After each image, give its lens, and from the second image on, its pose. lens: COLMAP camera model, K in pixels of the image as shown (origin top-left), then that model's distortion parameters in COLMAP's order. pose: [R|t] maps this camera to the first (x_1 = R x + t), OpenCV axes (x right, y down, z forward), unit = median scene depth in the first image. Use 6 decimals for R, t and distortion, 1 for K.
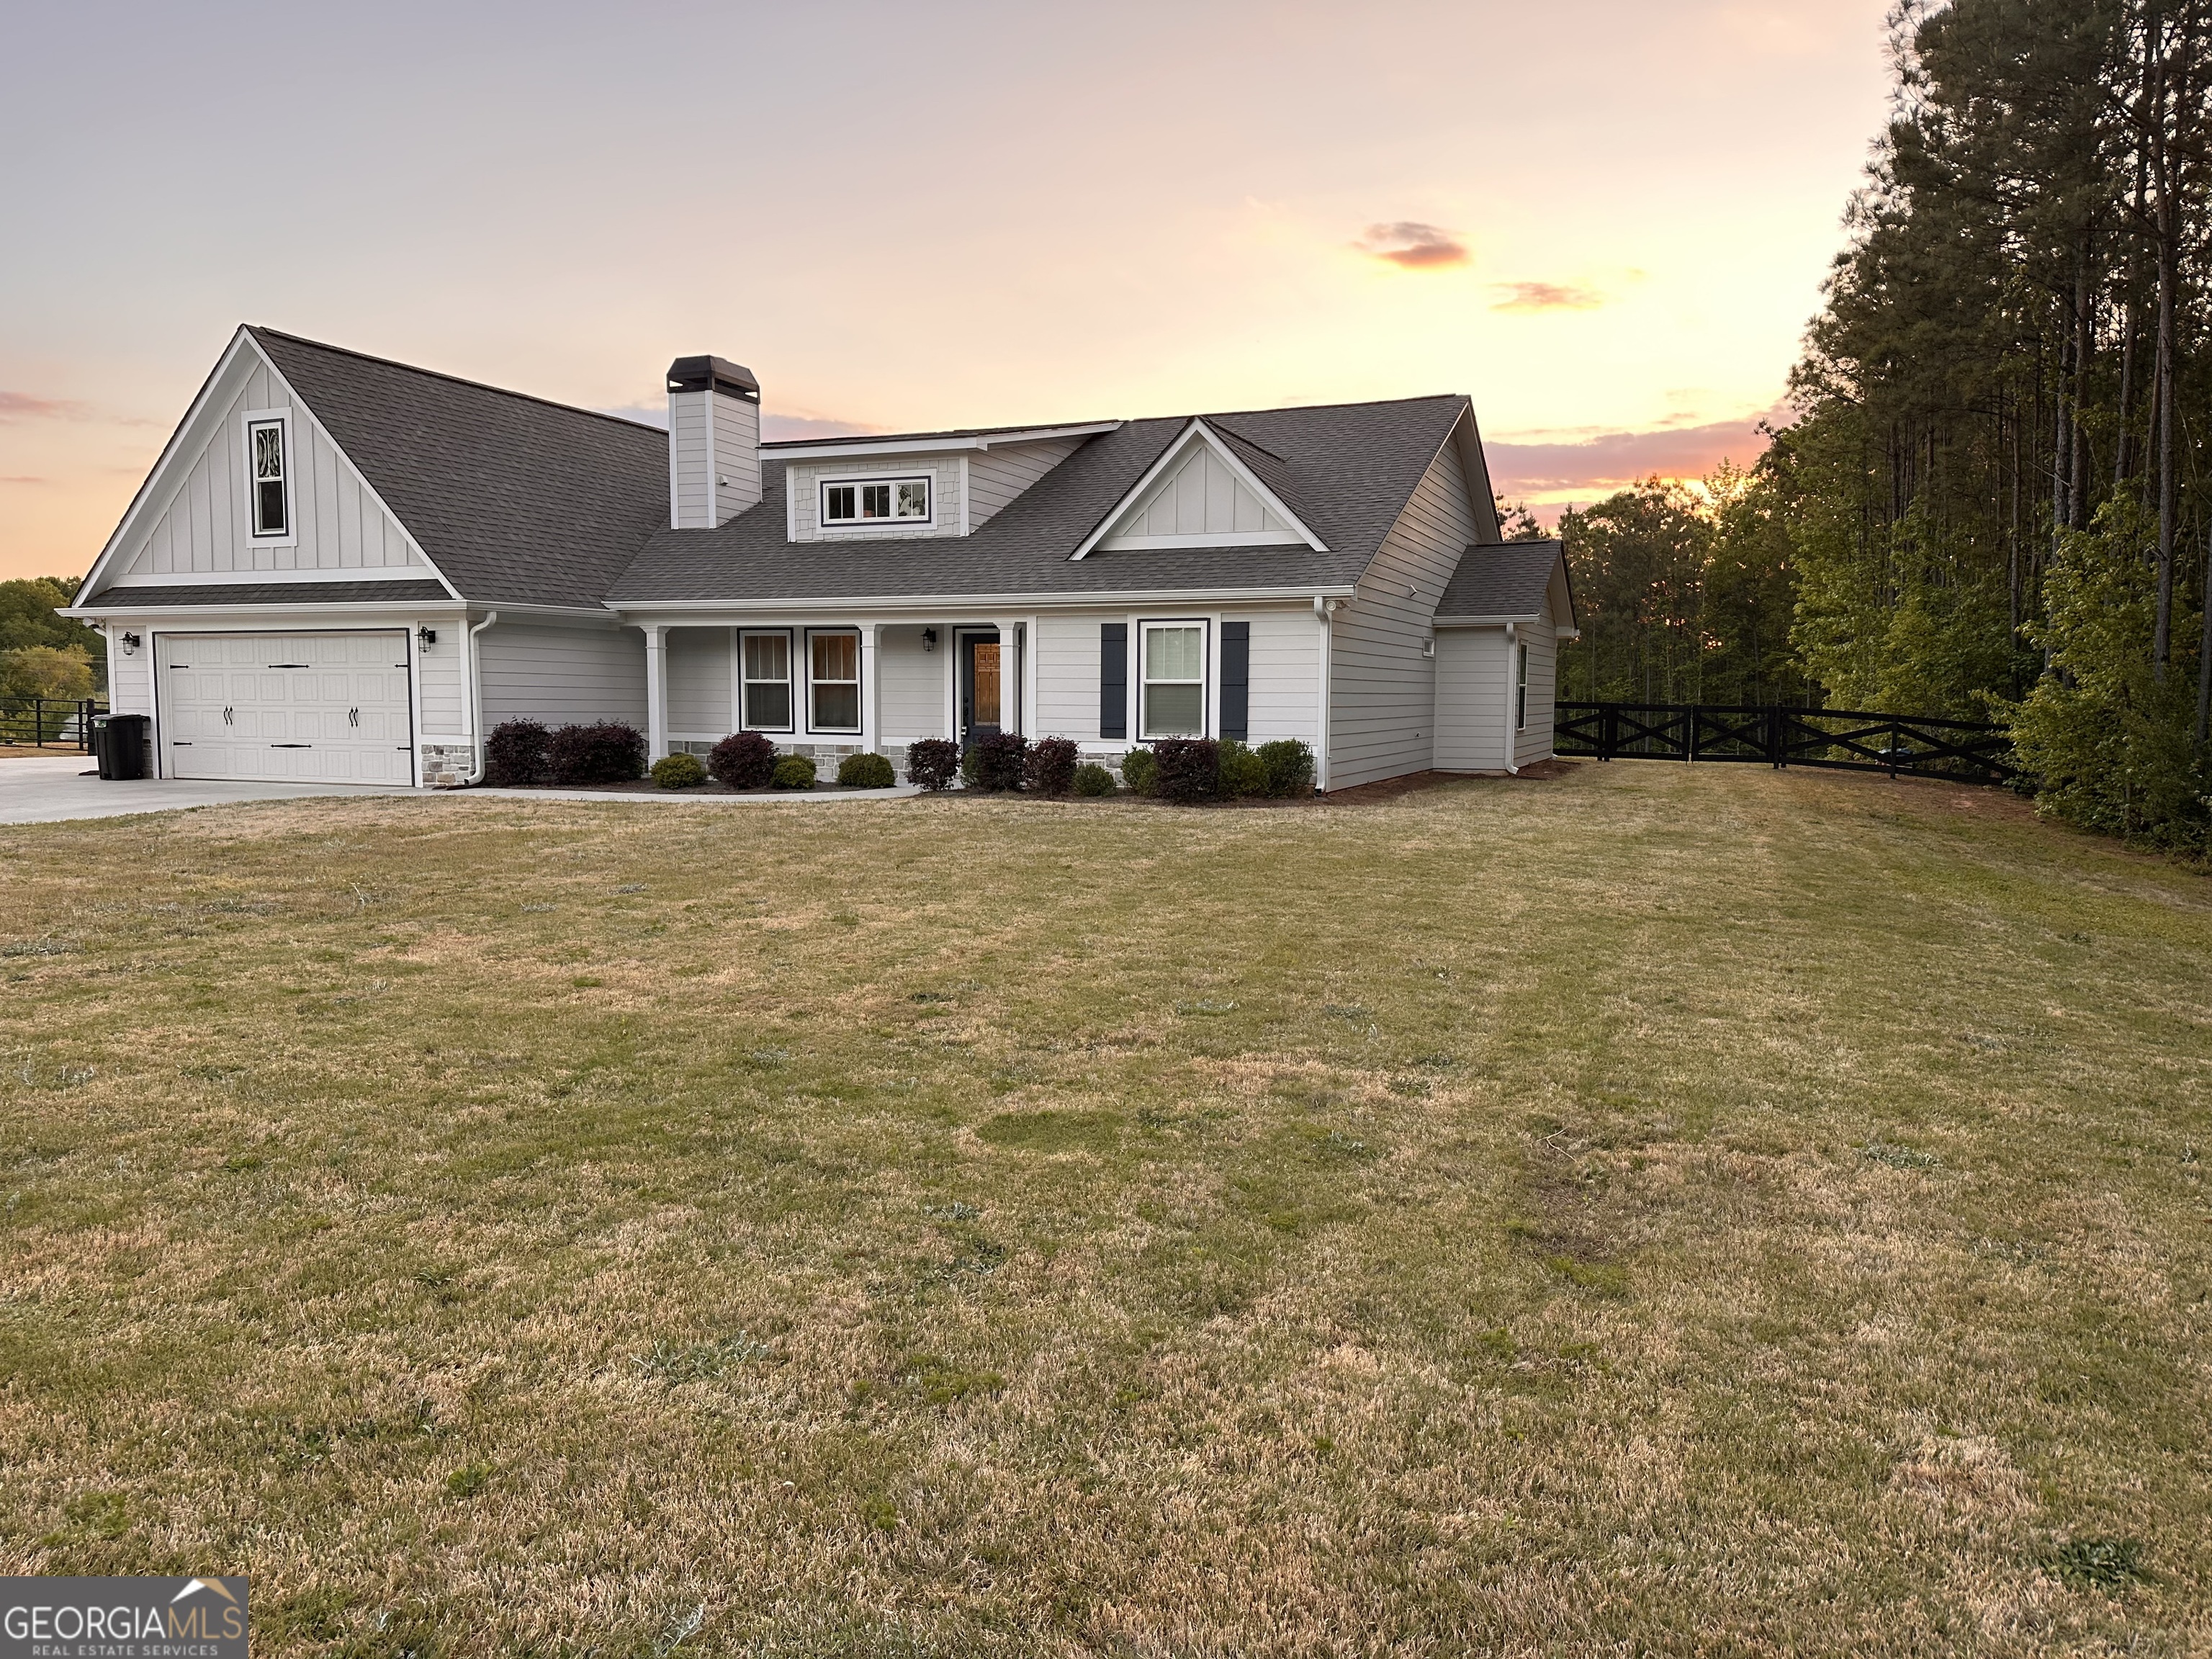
lens RADIAL K [[1535.6, 0, 1106.0], [0, 1535.6, 829.5], [0, 0, 1]] dist [0.064007, -0.154499]
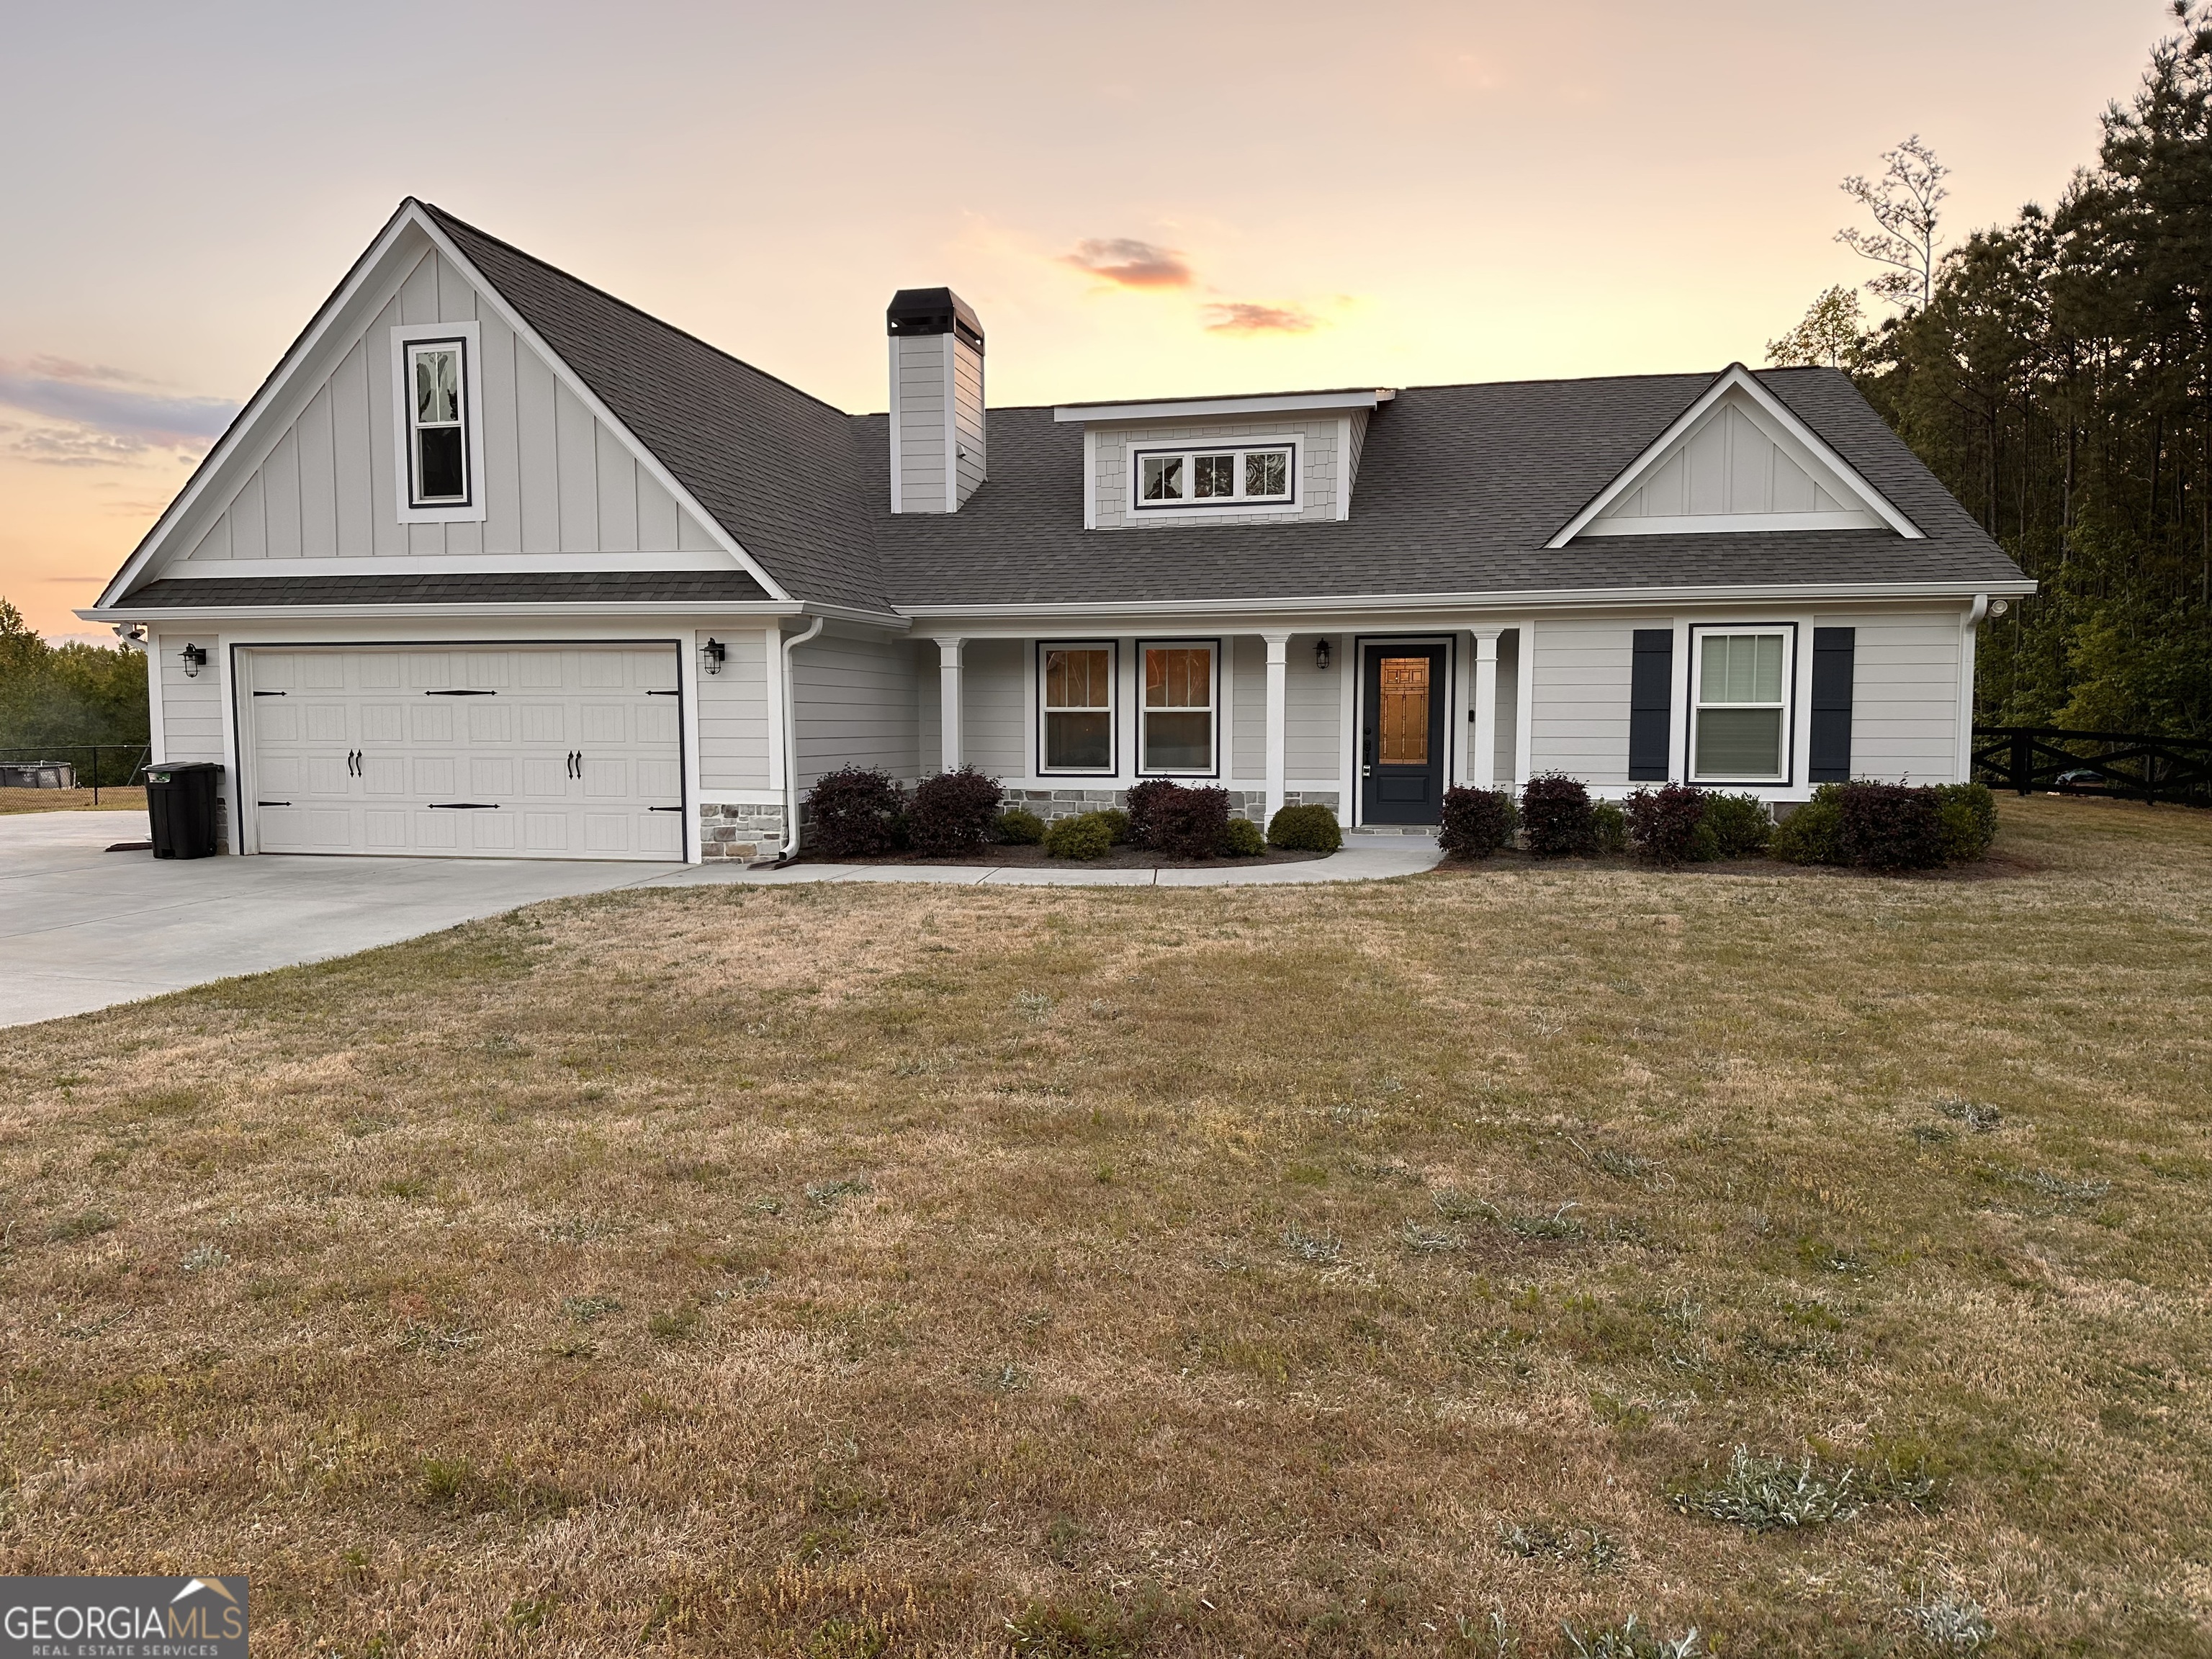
lens RADIAL K [[1563.7, 0, 1079.4], [0, 1563.7, 827.4], [0, 0, 1]] dist [0.098101, -0.167976]
pose [[0.988672, -0.018737, 0.148915, -0.353331], [0.020934, 0.999694, -0.013201, -0.028773], [-0.148622, 0.016169, 0.988762, 0.242536]]
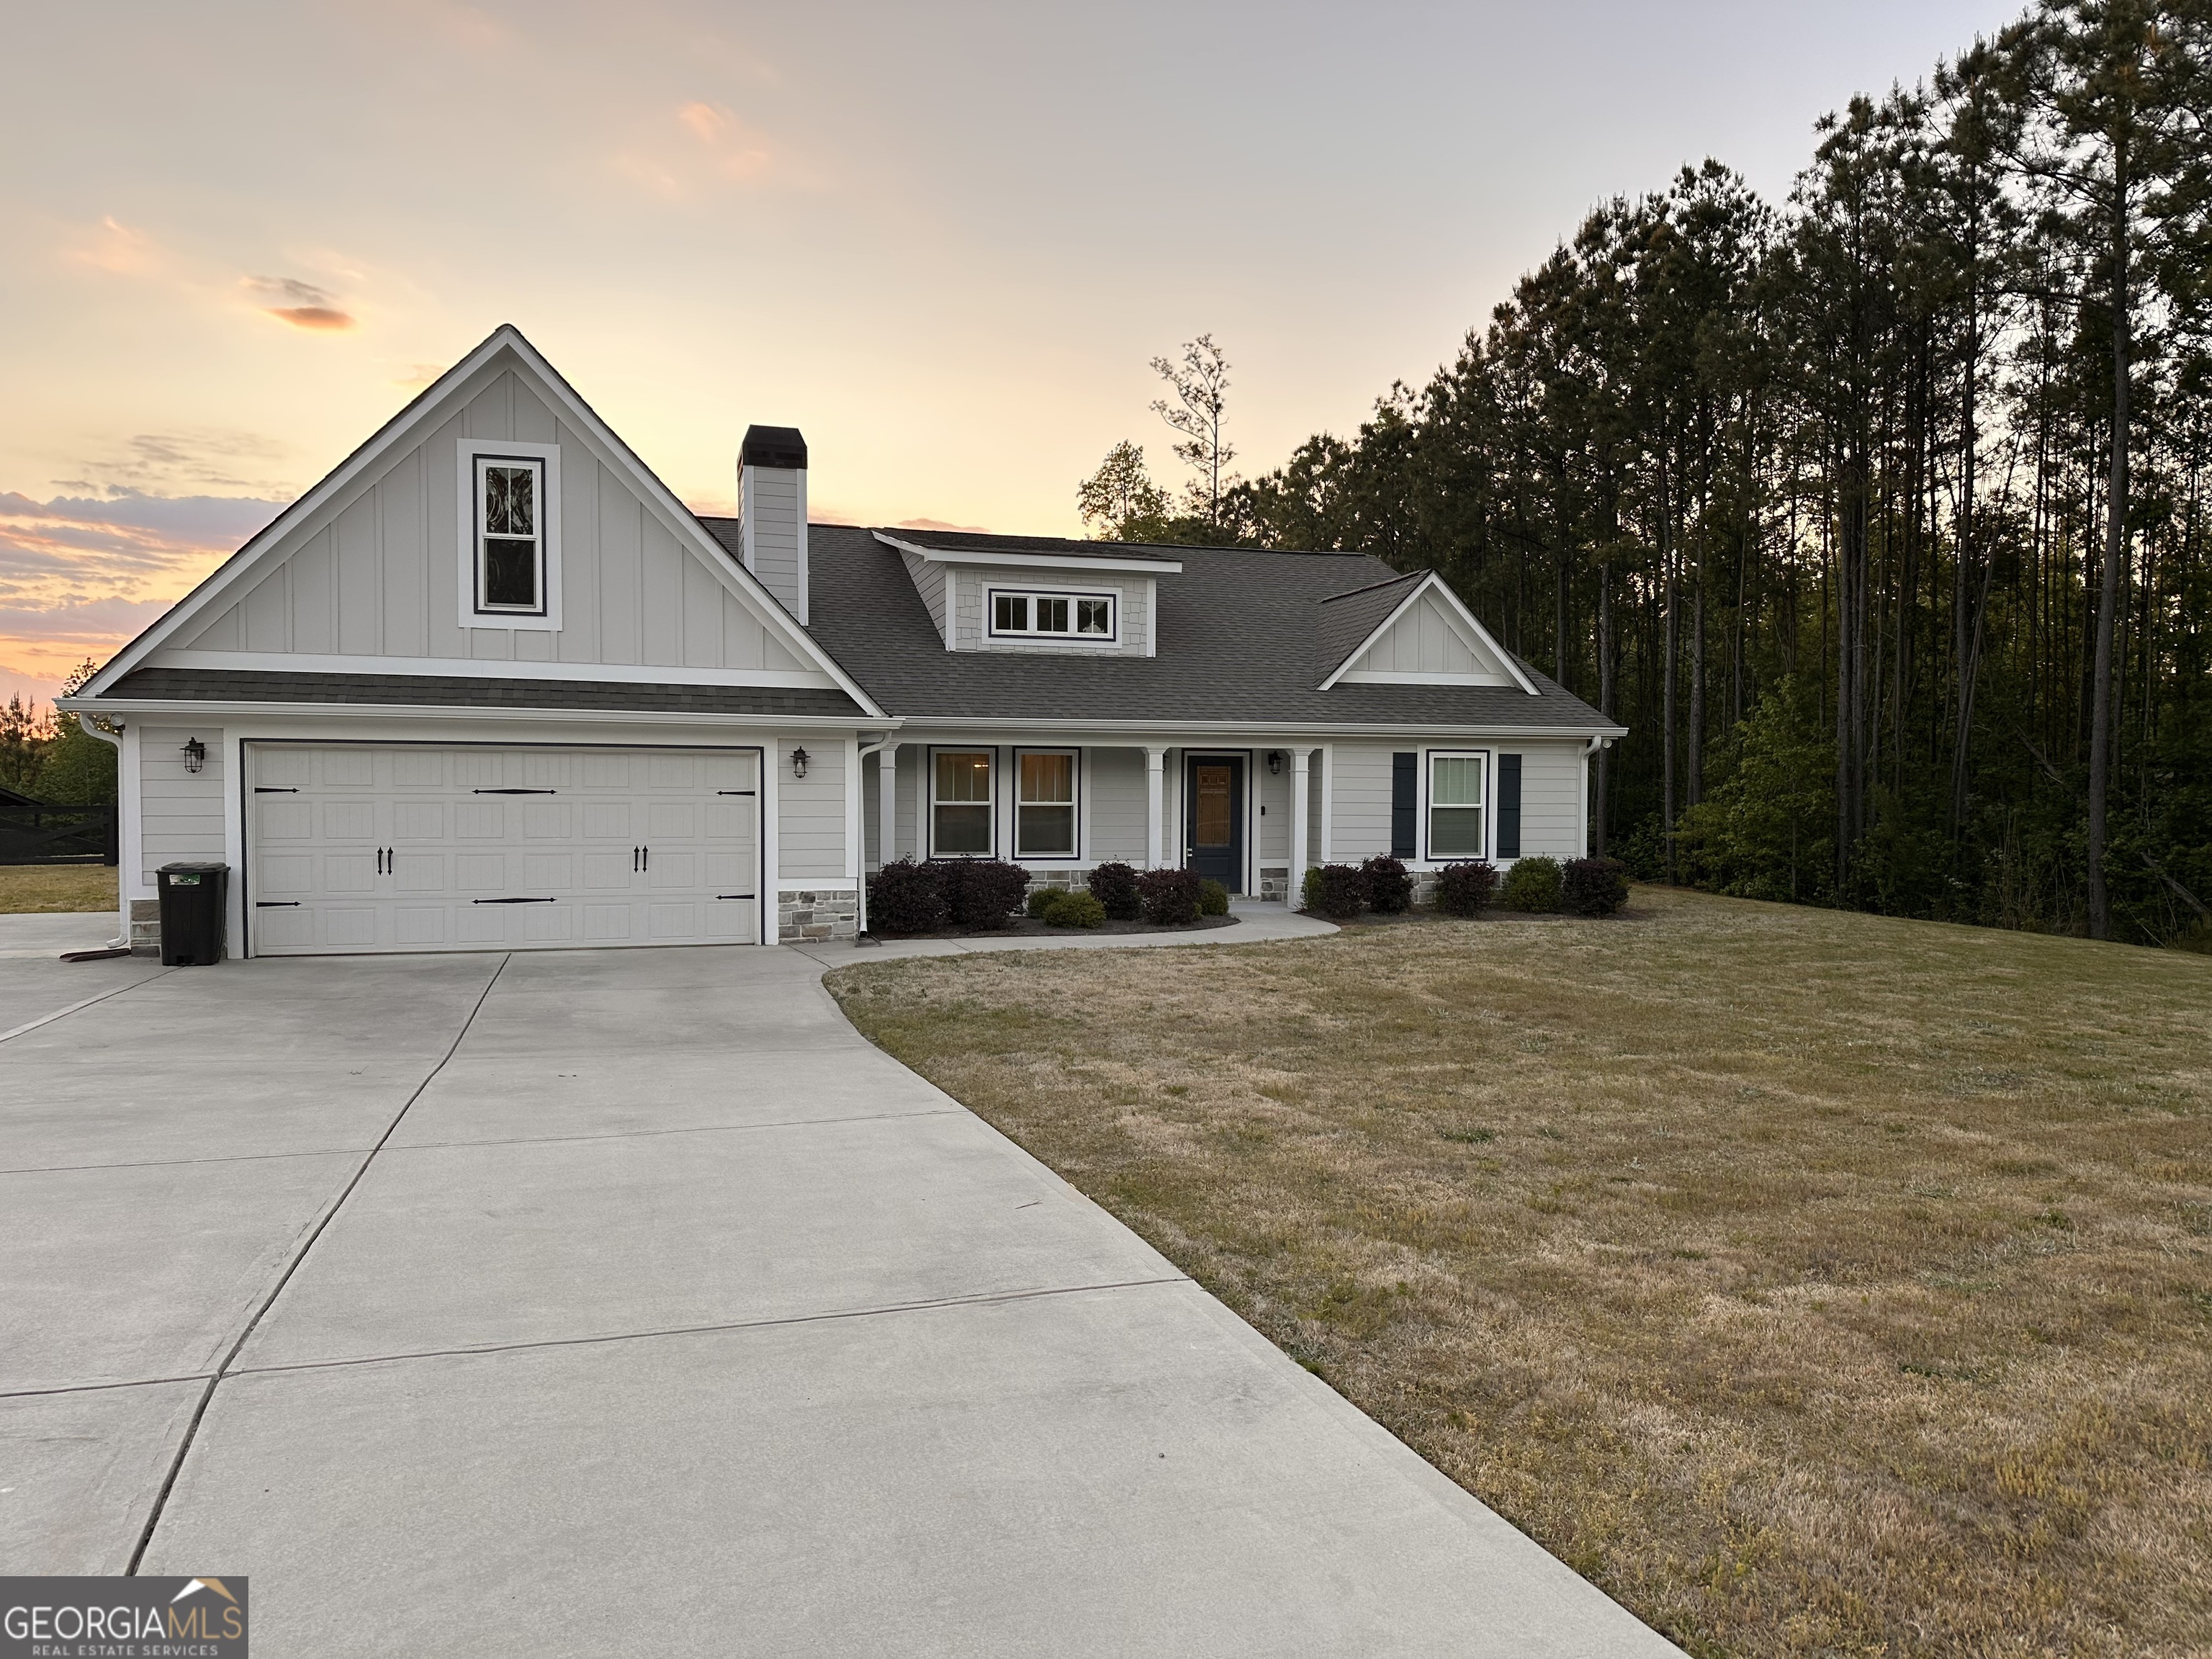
lens RADIAL K [[1554.7, 0, 1110.7], [0, 1554.7, 801.6], [0, 0, 1]] dist [0.089444, 0.000607]
pose [[0.786053, -0.007539, 0.618114, -0.754530], [0.050716, 0.997341, -0.052331, -0.046969], [-0.616076, 0.072483, 0.784345, 0.238214]]
